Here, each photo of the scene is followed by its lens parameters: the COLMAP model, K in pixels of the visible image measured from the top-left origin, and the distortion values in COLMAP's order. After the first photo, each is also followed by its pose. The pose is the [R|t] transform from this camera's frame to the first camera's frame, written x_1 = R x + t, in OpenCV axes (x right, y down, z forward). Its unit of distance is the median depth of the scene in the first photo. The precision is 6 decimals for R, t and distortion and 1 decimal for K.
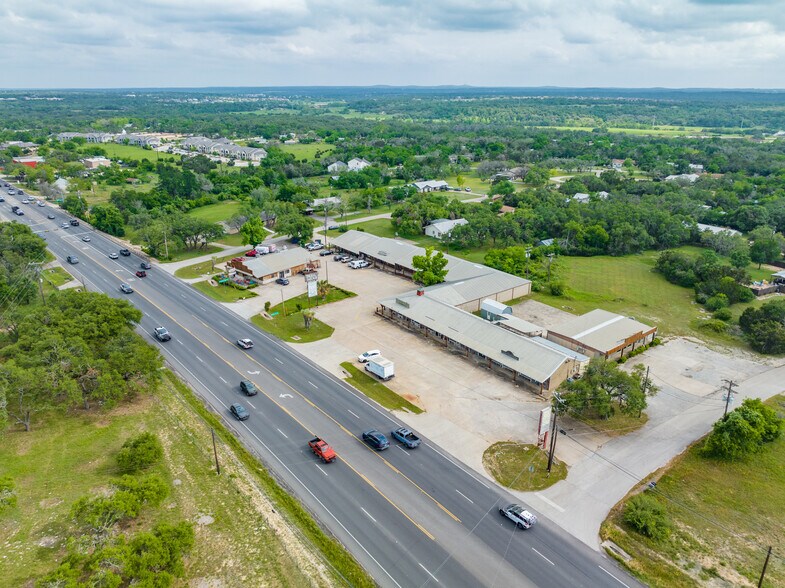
lens RADIAL K [[550.9, 0, 395.4], [0, 550.9, 297.1], [0, 0, 1]] dist [-0.028773, 0.013323]
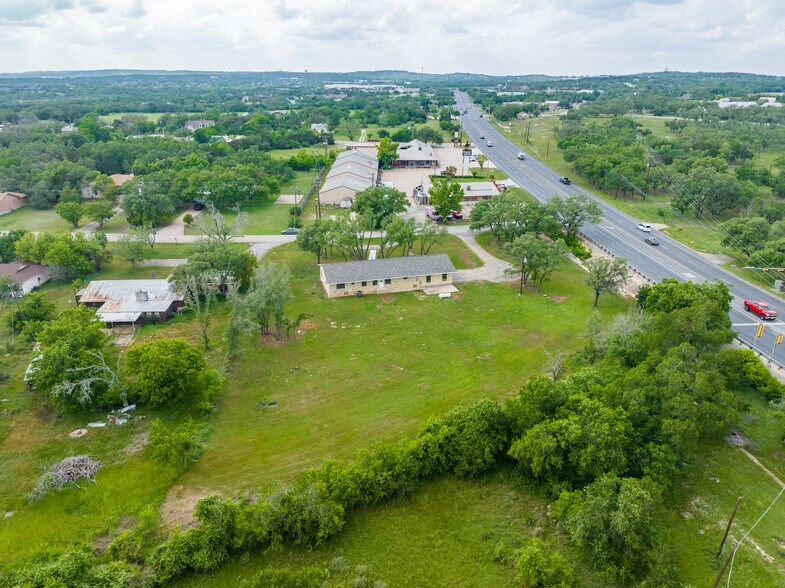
lens RADIAL K [[550.9, 0, 395.4], [0, 550.9, 297.1], [0, 0, 1]] dist [-0.028773, 0.013323]
pose [[-0.786829, -0.242897, 0.567363, -0.785253], [0.210524, 0.758528, 0.616697, -0.586519], [-0.580155, 0.604678, -0.545696, 1.800470]]
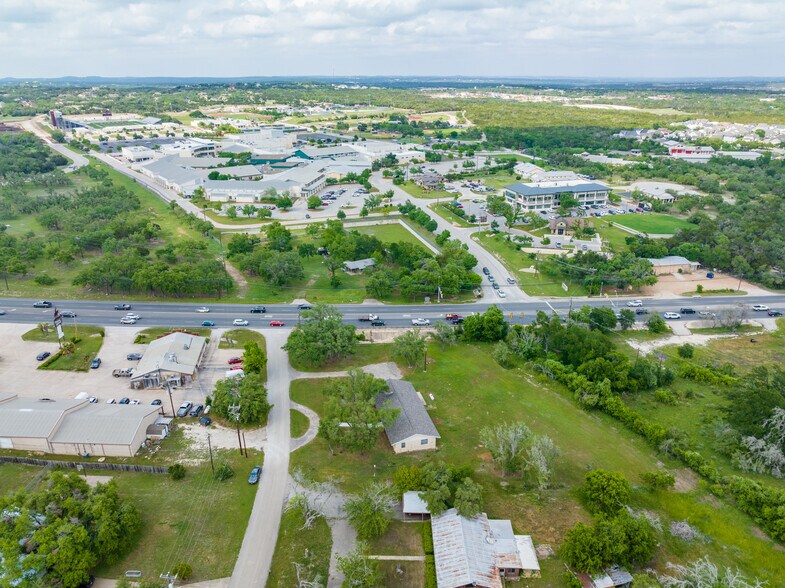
lens RADIAL K [[563.7, 0, 392.5], [0, 563.7, 294.0], [0, 0, 1]] dist [-0.026825, 0.004618]
pose [[-0.653146, 0.269751, -0.707555, 0.182781], [-0.274931, 0.786157, 0.553507, -0.806255], [0.705559, 0.556050, -0.439313, 1.682166]]
